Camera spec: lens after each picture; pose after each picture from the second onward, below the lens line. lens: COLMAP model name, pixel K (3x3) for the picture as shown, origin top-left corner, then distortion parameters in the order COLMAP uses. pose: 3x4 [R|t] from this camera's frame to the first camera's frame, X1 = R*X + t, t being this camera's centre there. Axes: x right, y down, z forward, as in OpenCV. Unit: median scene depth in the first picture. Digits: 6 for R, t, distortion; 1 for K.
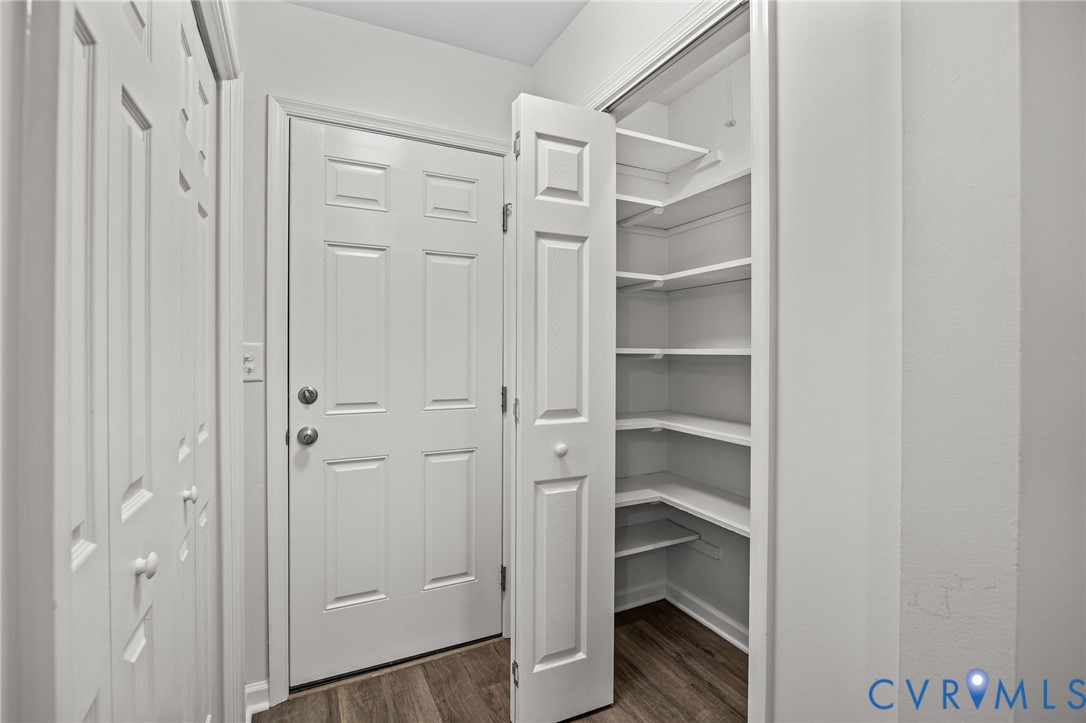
lens RADIAL K [[496.9, 0, 543.0], [0, 496.9, 361.5], [0, 0, 1]] dist [-0.001595, -0.000145]
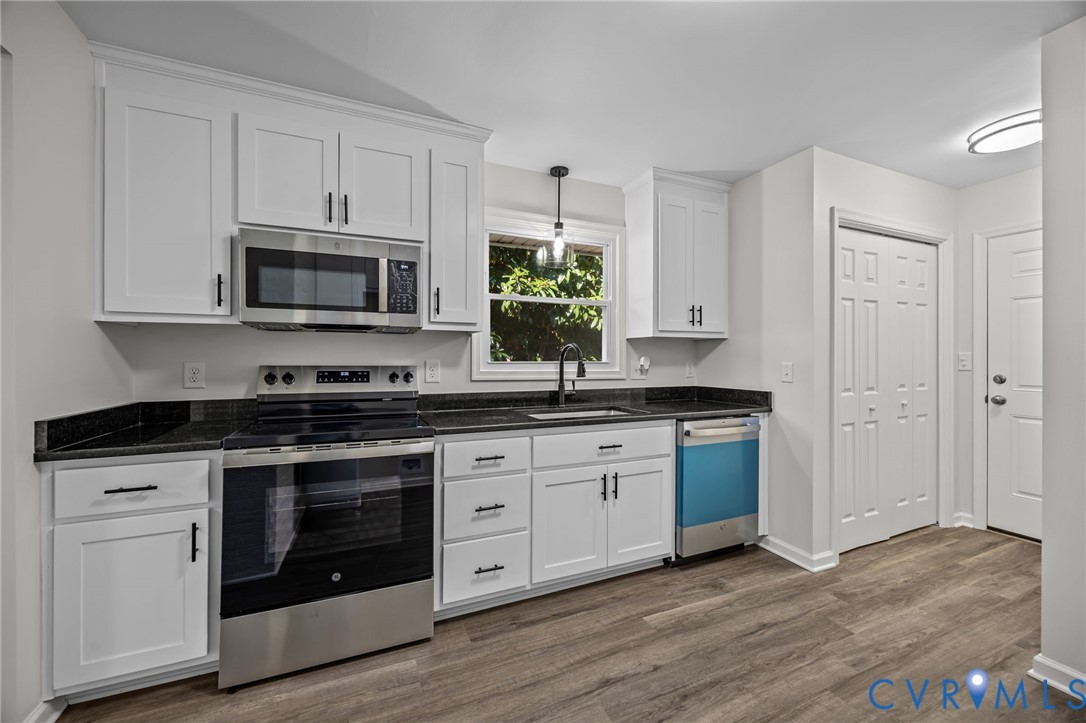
lens RADIAL K [[411.0, 0, 537.1], [0, 411.0, 357.7], [0, 0, 1]] dist [-0.001985, -0.000086]
pose [[-0.052023, -0.003916, -0.998638, 1.224528], [-0.012405, 0.999918, -0.003275, 0.013094], [0.998569, 0.012218, -0.052068, -0.720970]]
